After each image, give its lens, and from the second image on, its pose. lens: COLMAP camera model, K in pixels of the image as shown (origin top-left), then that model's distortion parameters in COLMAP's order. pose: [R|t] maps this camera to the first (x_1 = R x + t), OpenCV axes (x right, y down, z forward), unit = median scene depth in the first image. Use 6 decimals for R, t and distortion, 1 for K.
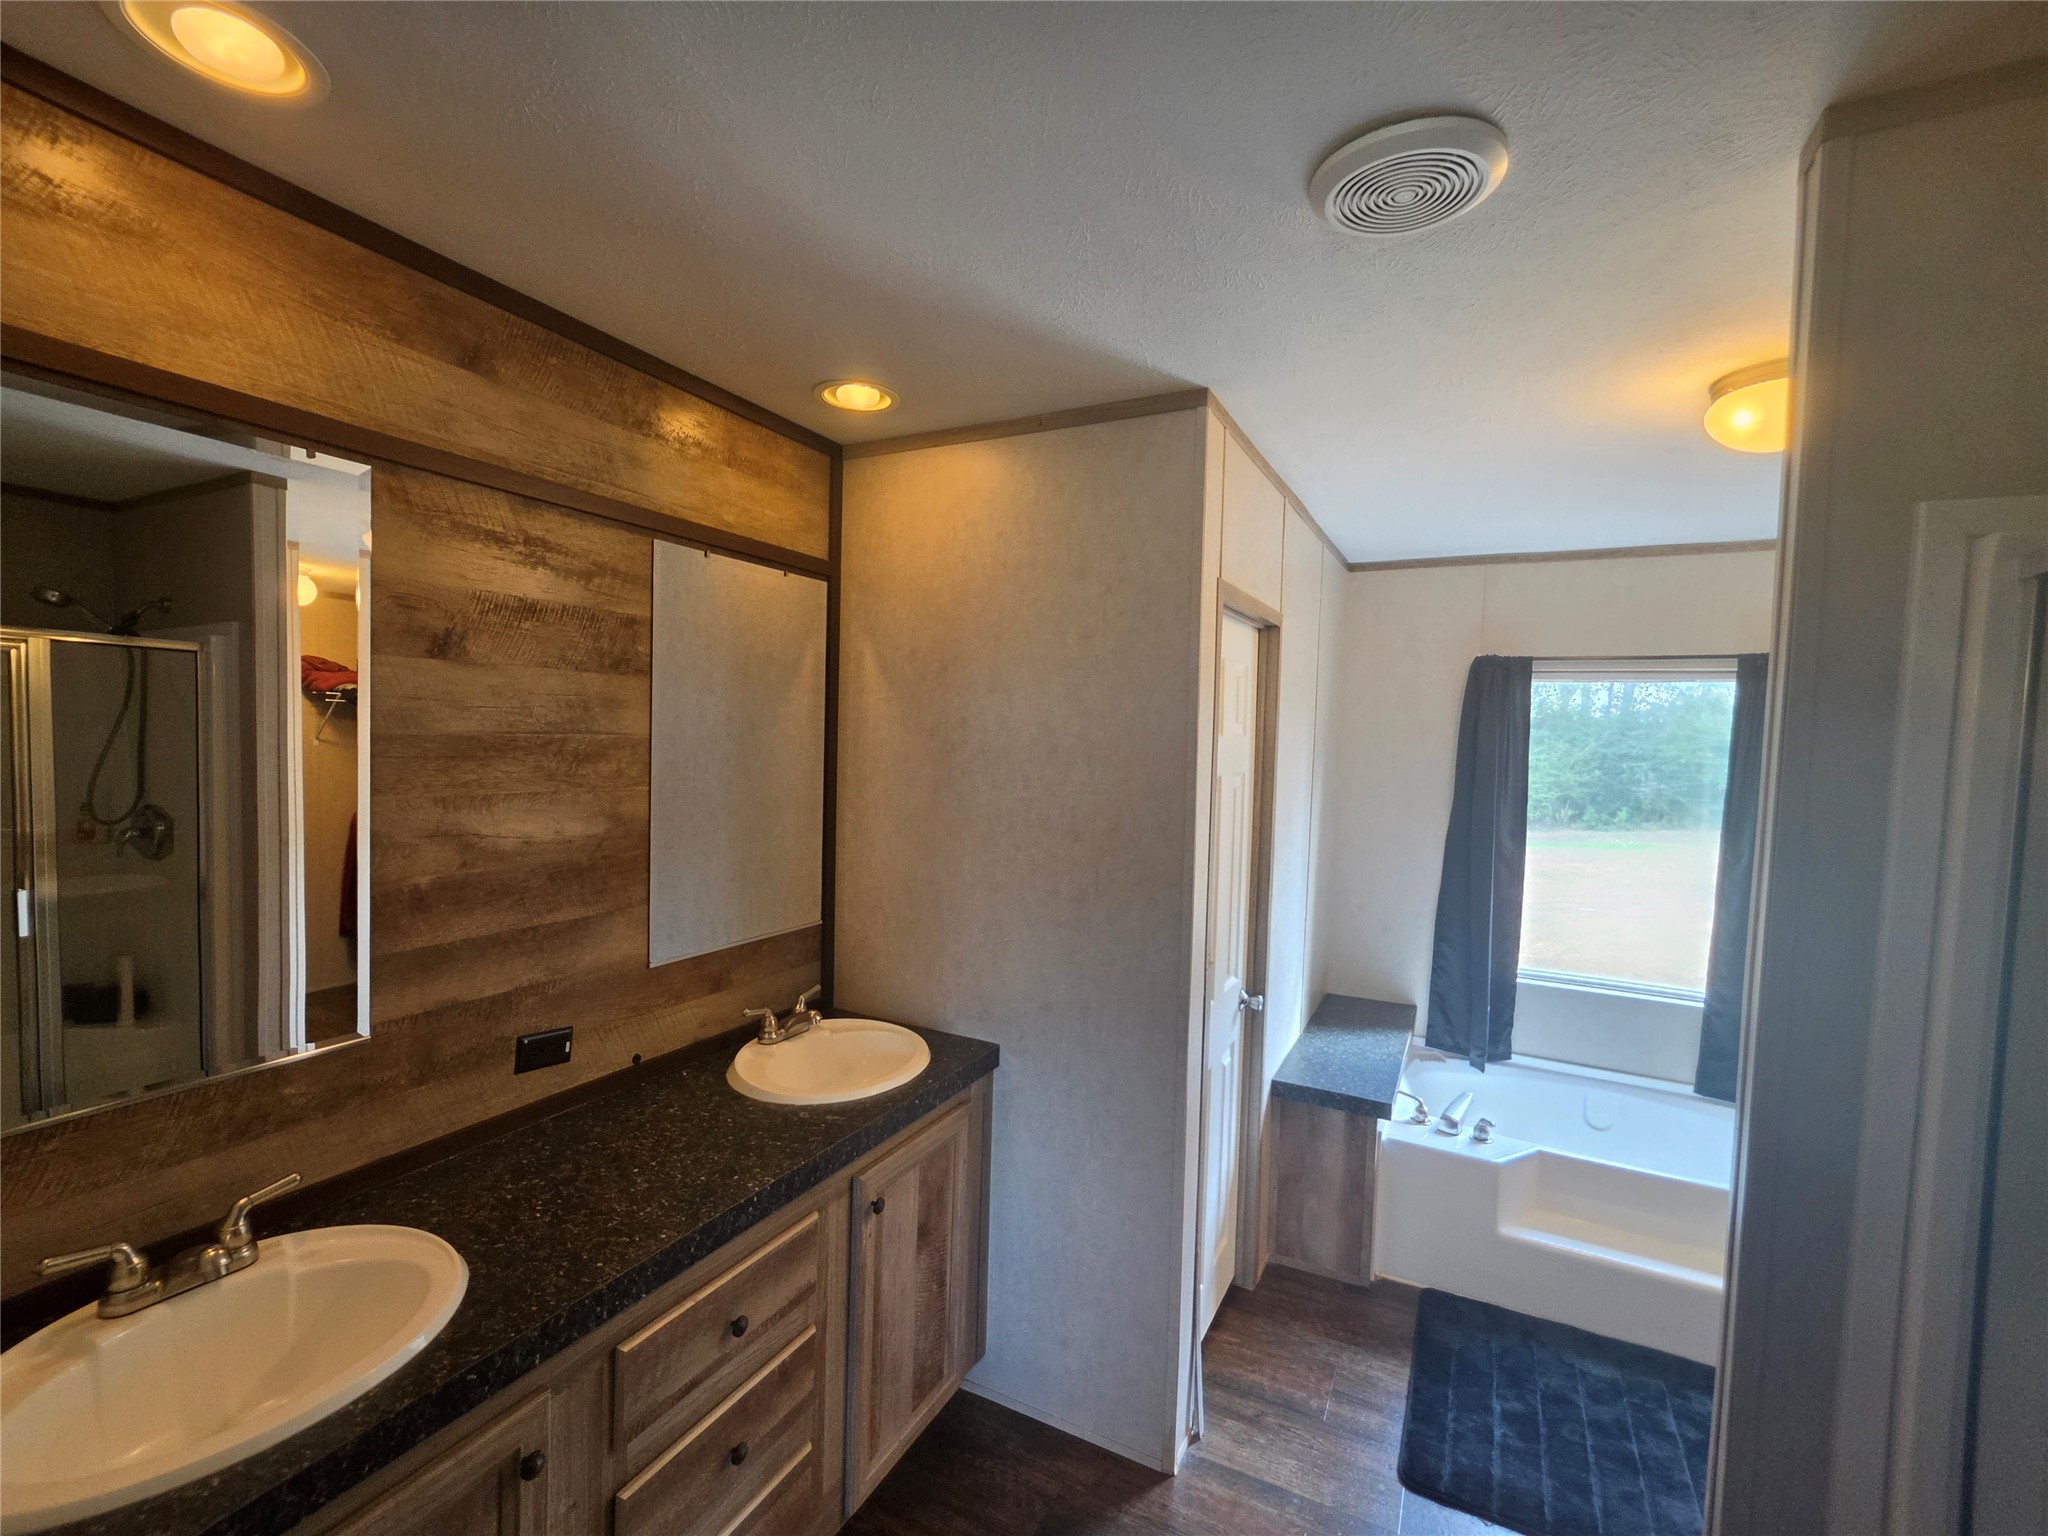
lens RADIAL K [[889.6, 0, 1012.0], [0, 889.6, 780.4], [0, 0, 1]] dist [-0.001534, 0.000236]
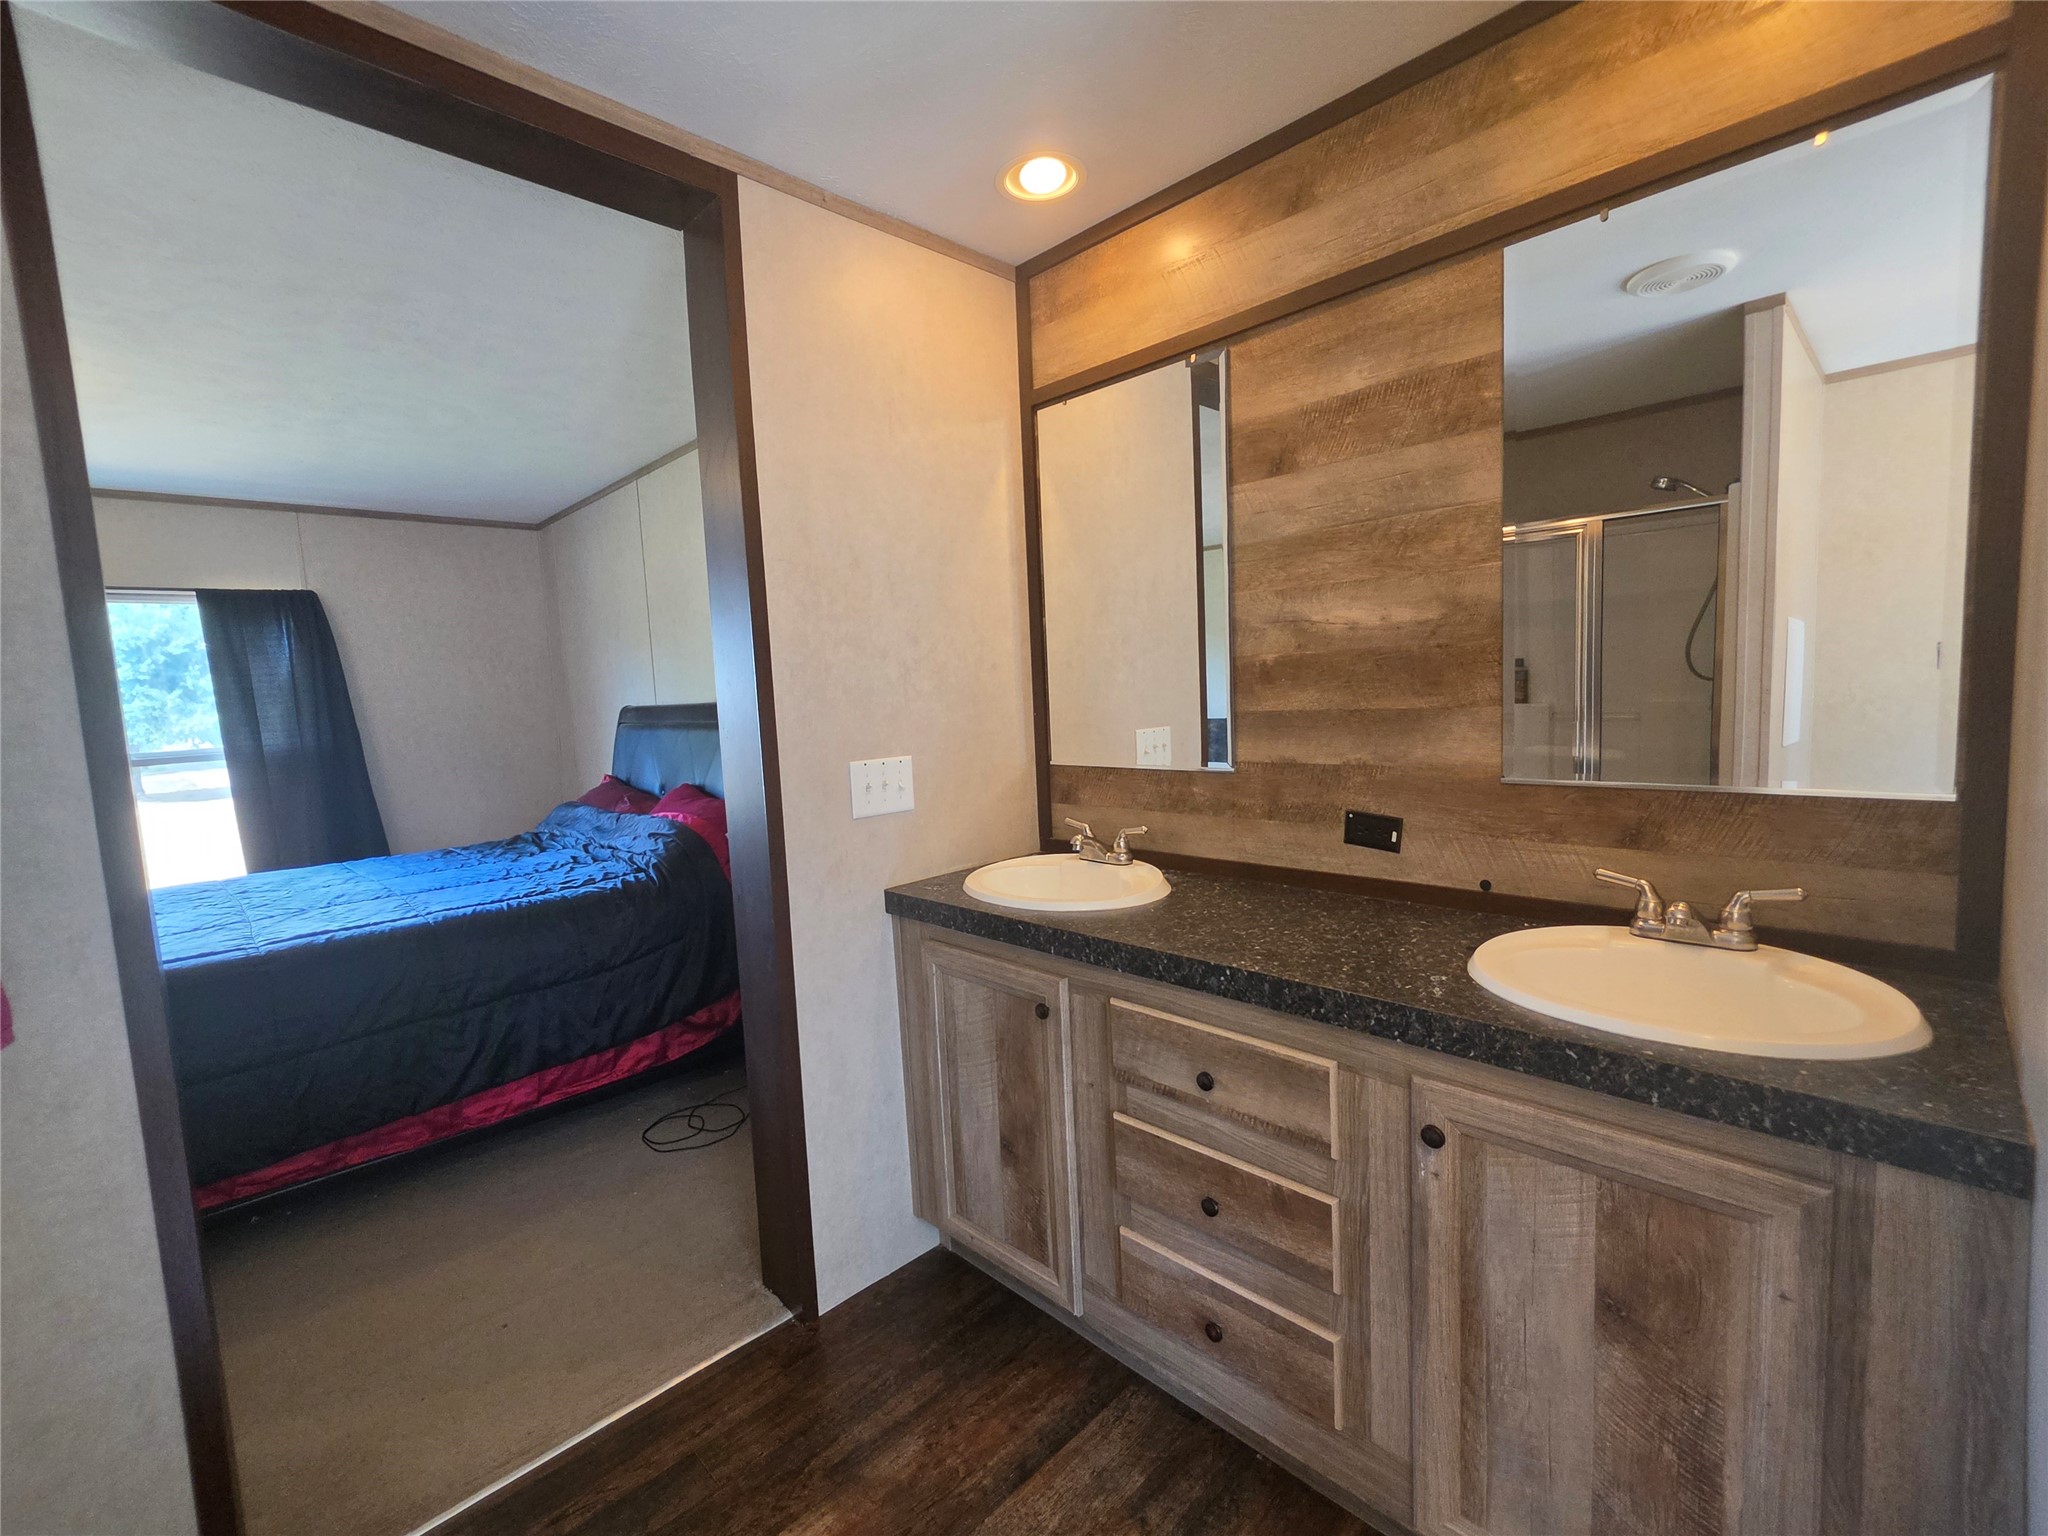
lens RADIAL K [[889.6, 0, 1019.9], [0, 889.6, 774.0], [0, 0, 1]] dist [-0.001534, 0.000236]
pose [[-0.303928, 0.075413, -0.949705, 0.603177], [-0.009956, 0.996556, 0.082319, 0.160766], [0.952643, 0.034474, -0.302131, 0.952089]]
